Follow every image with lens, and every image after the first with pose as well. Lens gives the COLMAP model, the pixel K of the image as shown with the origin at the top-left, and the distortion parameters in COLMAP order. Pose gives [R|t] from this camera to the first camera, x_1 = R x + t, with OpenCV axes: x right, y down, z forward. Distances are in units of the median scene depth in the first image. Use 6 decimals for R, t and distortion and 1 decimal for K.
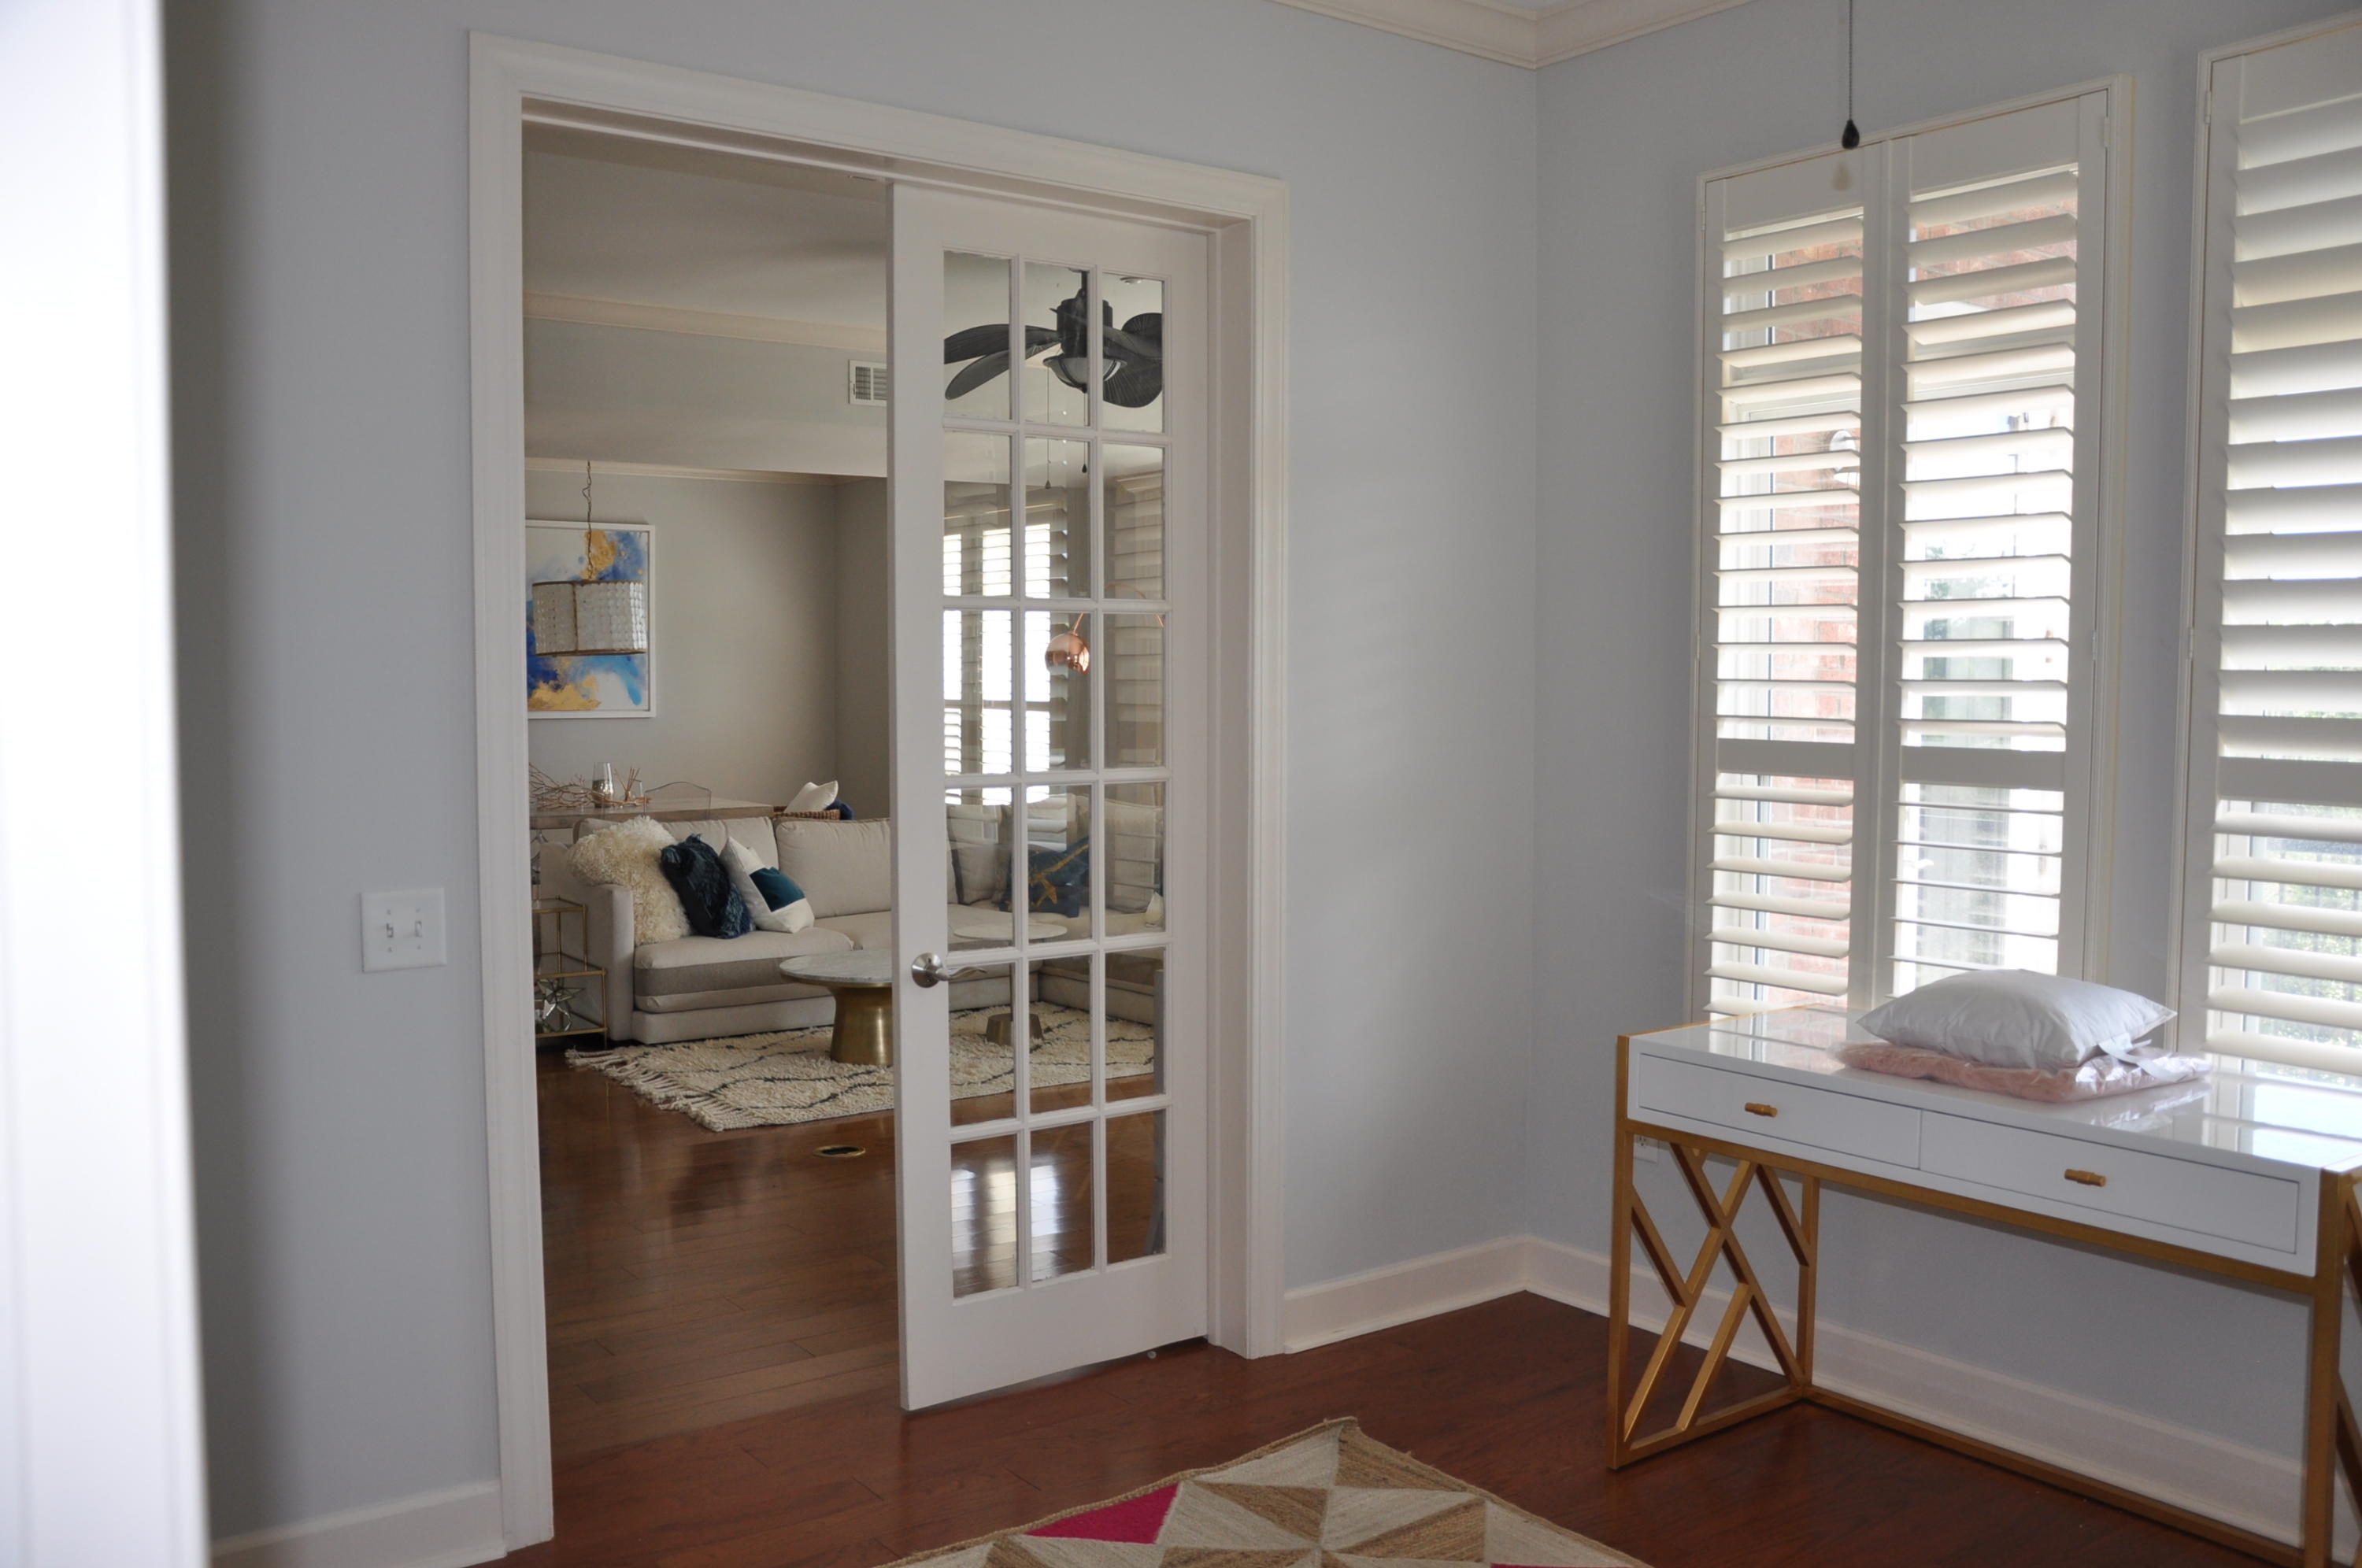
lens RADIAL K [[1851.5, 0, 1200.2], [0, 1851.5, 799.0], [0, 0, 1]] dist [-0.141567, 0.112229]
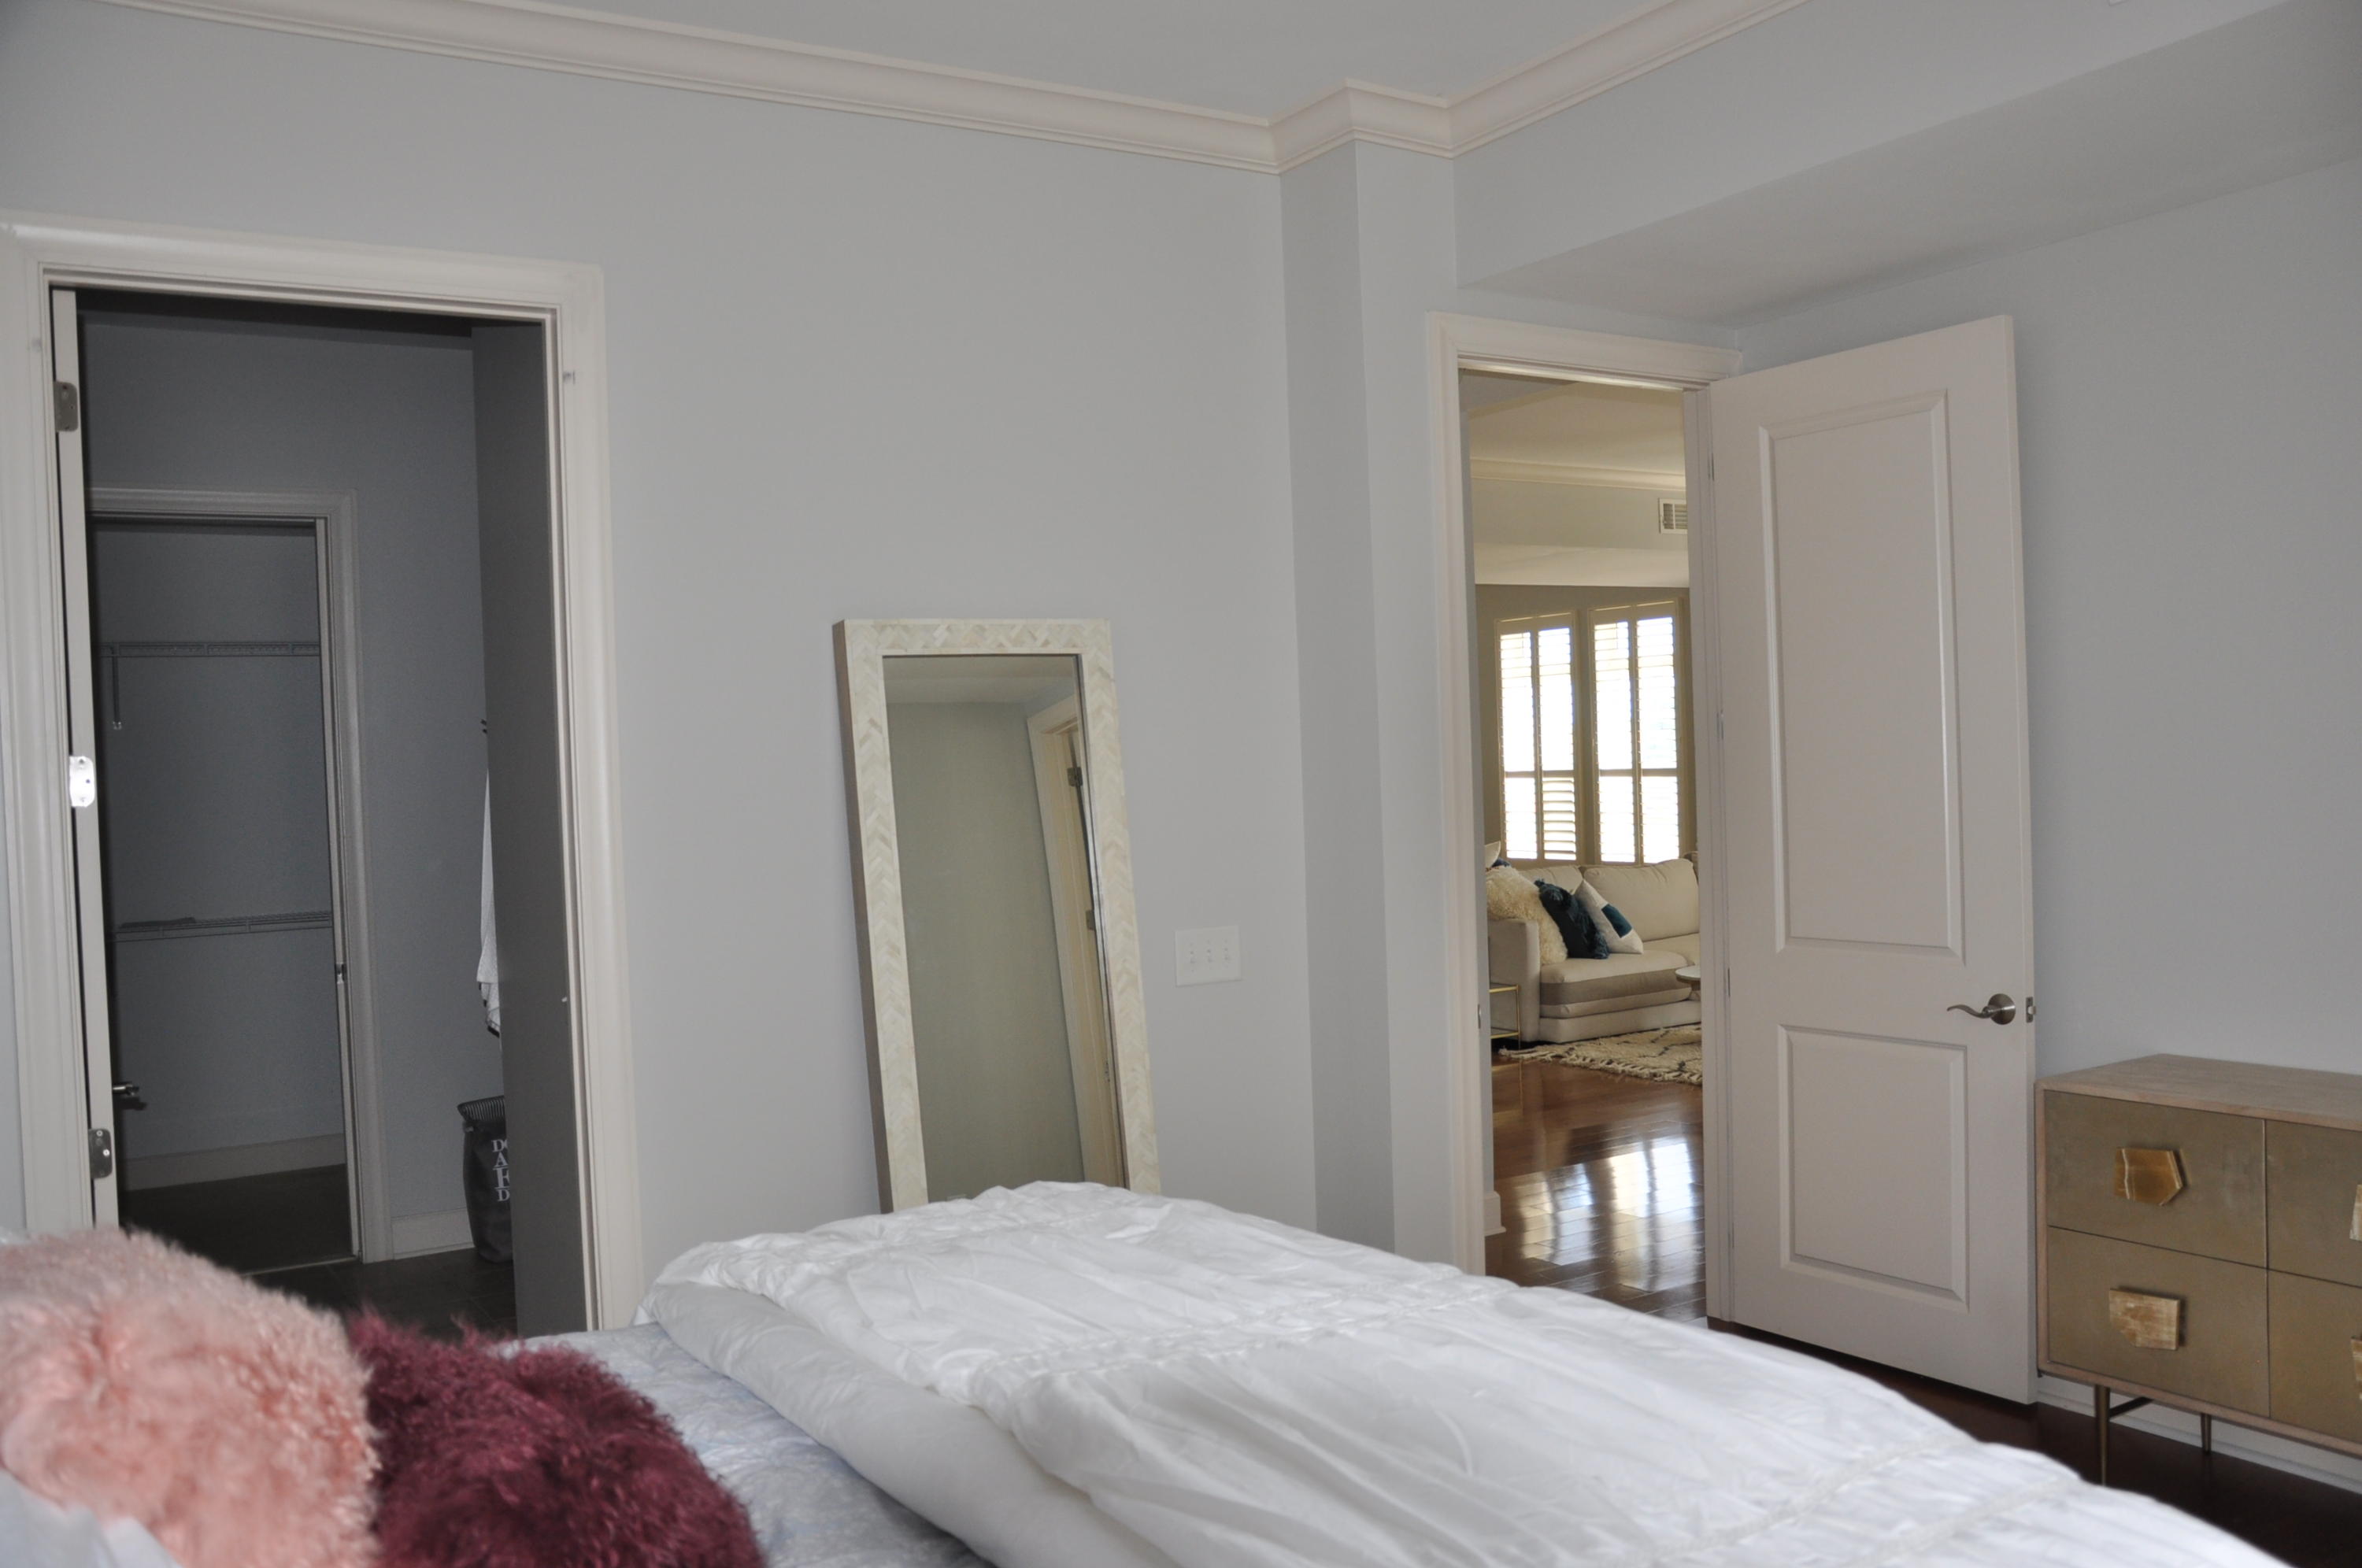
lens RADIAL K [[1851.5, 0, 1213.0], [0, 1851.5, 794.3], [0, 0, 1]] dist [-0.141567, 0.112229]
pose [[0.992601, -0.037252, -0.115566, -0.355501], [0.032182, 0.998449, -0.045427, 0.010934], [0.117079, 0.041371, 0.992260, -0.278742]]
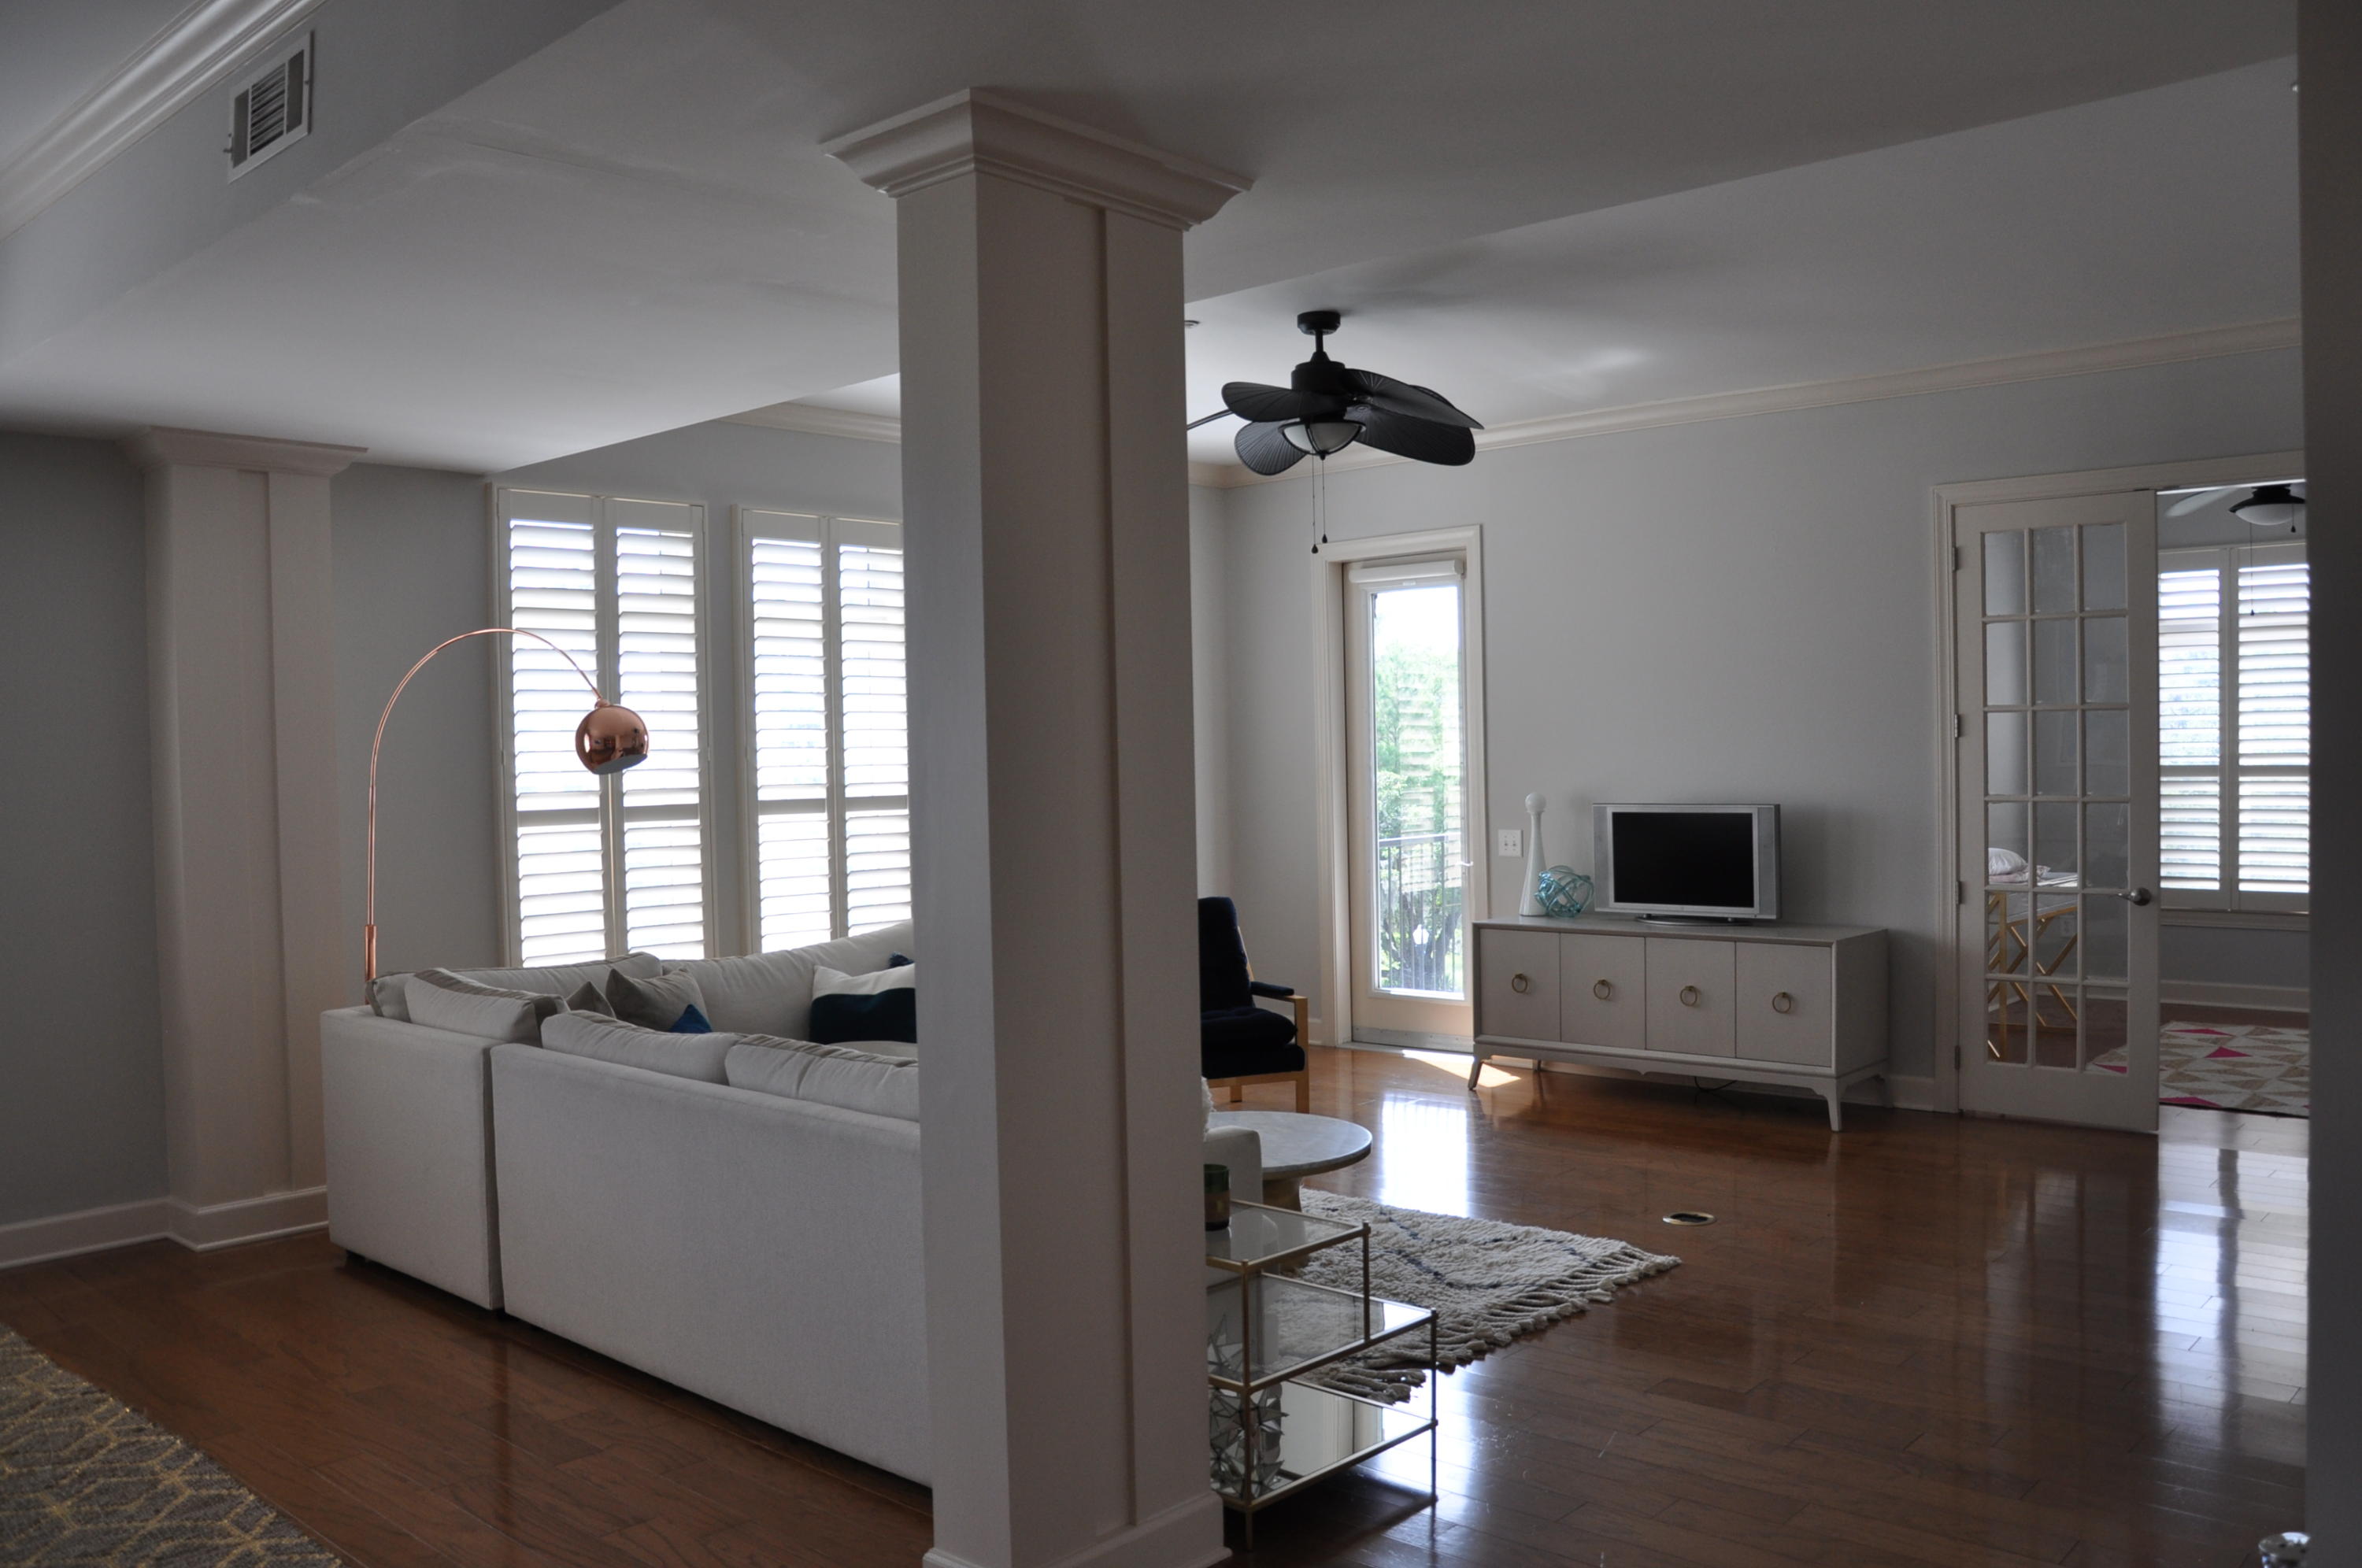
lens RADIAL K [[1851.5, 0, 1189.6], [0, 1851.5, 795.8], [0, 0, 1]] dist [-0.141567, 0.112229]
pose [[-0.171998, -0.016747, 0.984955, -0.951770], [0.083508, 0.996009, 0.031518, -0.088926], [-0.981551, 0.087673, -0.169913, 1.403511]]
